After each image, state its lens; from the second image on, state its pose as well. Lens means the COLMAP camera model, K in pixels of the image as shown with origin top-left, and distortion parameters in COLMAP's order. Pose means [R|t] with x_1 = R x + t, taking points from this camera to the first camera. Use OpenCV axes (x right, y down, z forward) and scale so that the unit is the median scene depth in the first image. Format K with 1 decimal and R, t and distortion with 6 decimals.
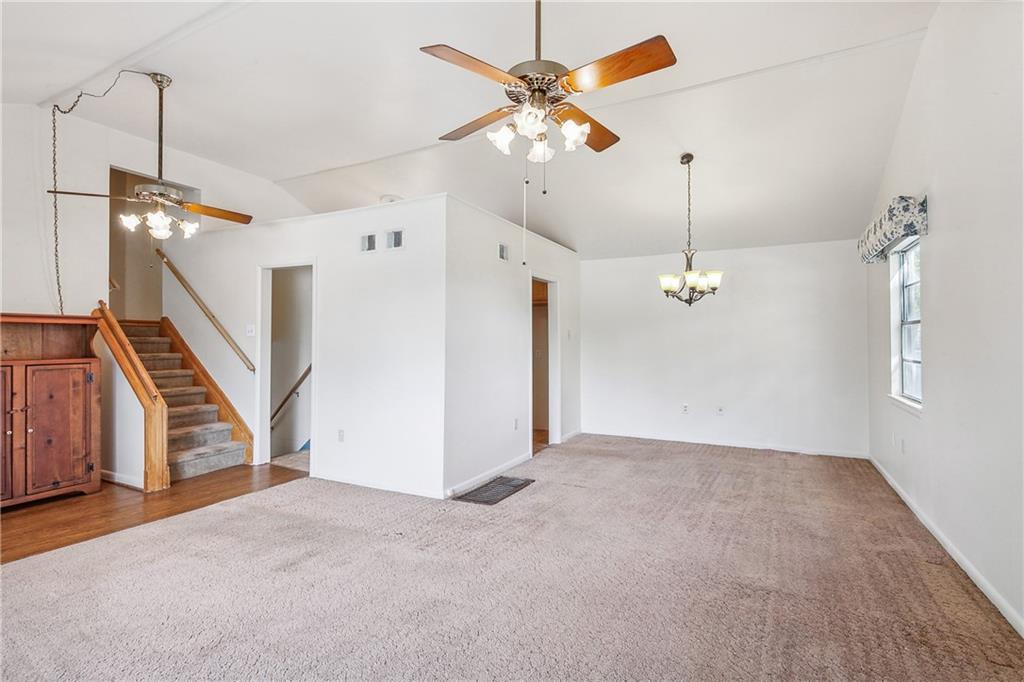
lens RADIAL K [[508.4, 0, 510.0], [0, 508.4, 338.5], [0, 0, 1]] dist [-0.001866, -0.000174]
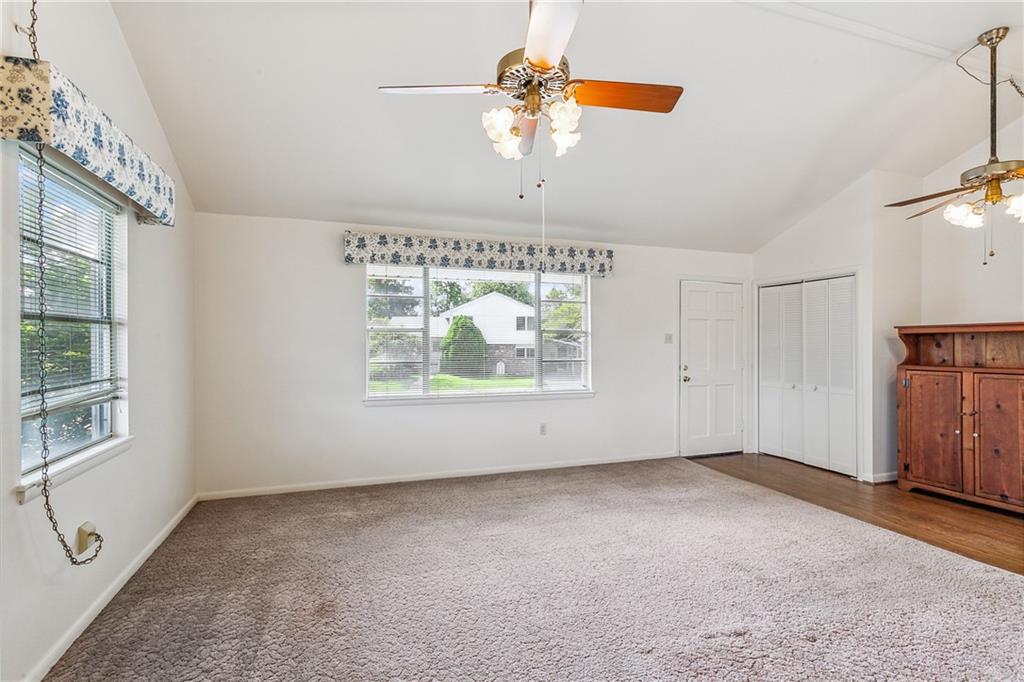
lens RADIAL K [[508.4, 0, 510.0], [0, 508.4, 345.0], [0, 0, 1]] dist [-0.001866, -0.000174]
pose [[-0.691320, -0.001462, -0.722547, 0.477830], [0.001861, 0.999991, -0.003804, -0.002077], [0.722546, -0.003974, -0.691311, 1.033459]]
